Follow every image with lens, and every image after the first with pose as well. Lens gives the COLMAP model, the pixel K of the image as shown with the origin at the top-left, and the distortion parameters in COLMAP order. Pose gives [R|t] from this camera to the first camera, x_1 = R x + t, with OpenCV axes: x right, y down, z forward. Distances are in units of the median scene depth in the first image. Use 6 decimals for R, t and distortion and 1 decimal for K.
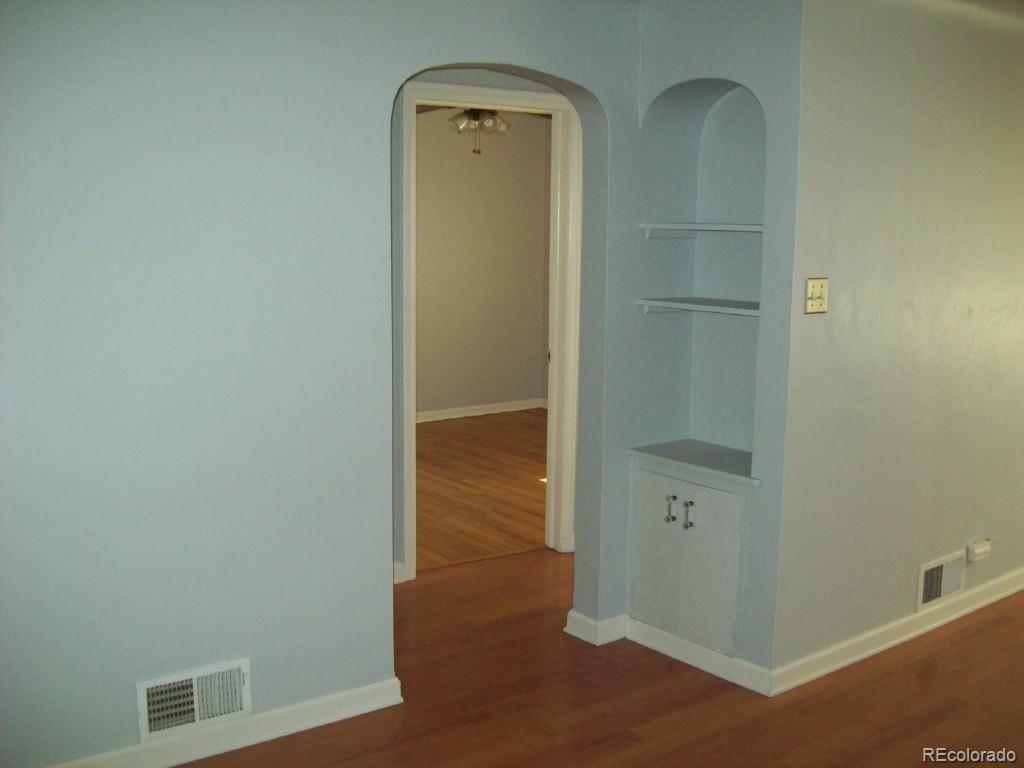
lens RADIAL K [[1083.9, 0, 512.0], [0, 1083.9, 384.0], [0, 0, 1]] dist [-0.194307, 0.154524]
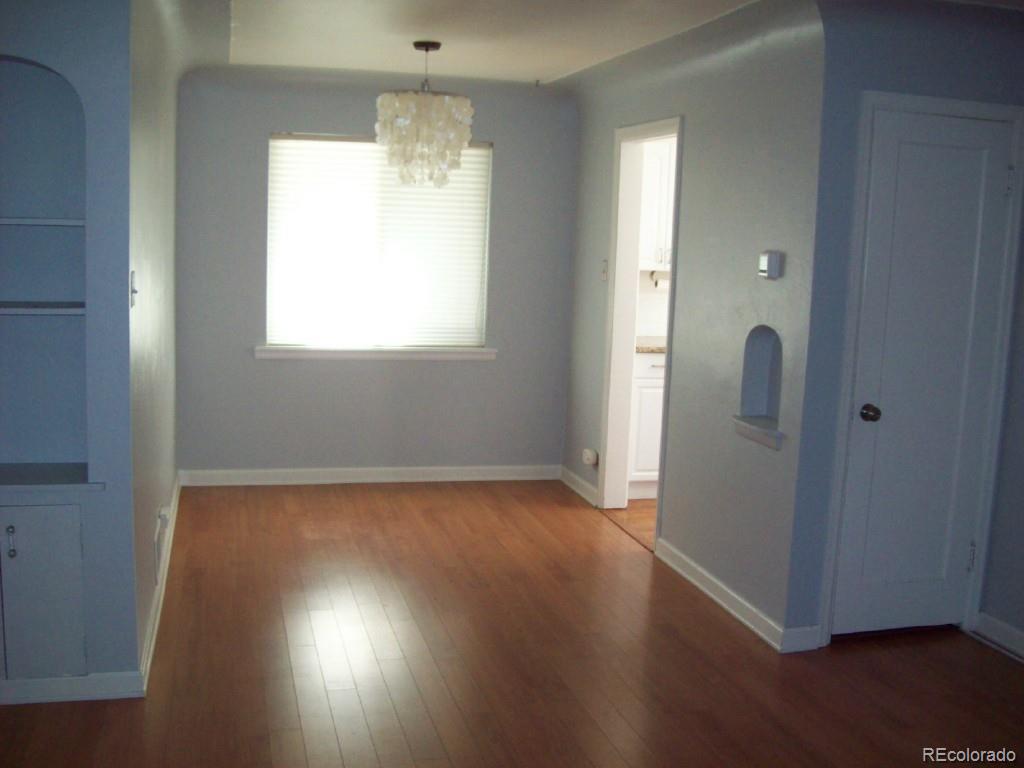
lens RADIAL K [[1083.9, 0, 512.0], [0, 1083.9, 384.0], [0, 0, 1]] dist [-0.194307, 0.154524]
pose [[0.377923, -0.132507, 0.916306, -0.482212], [0.097080, 0.989921, 0.103112, -0.060700], [-0.920733, 0.049987, 0.386977, 0.287408]]
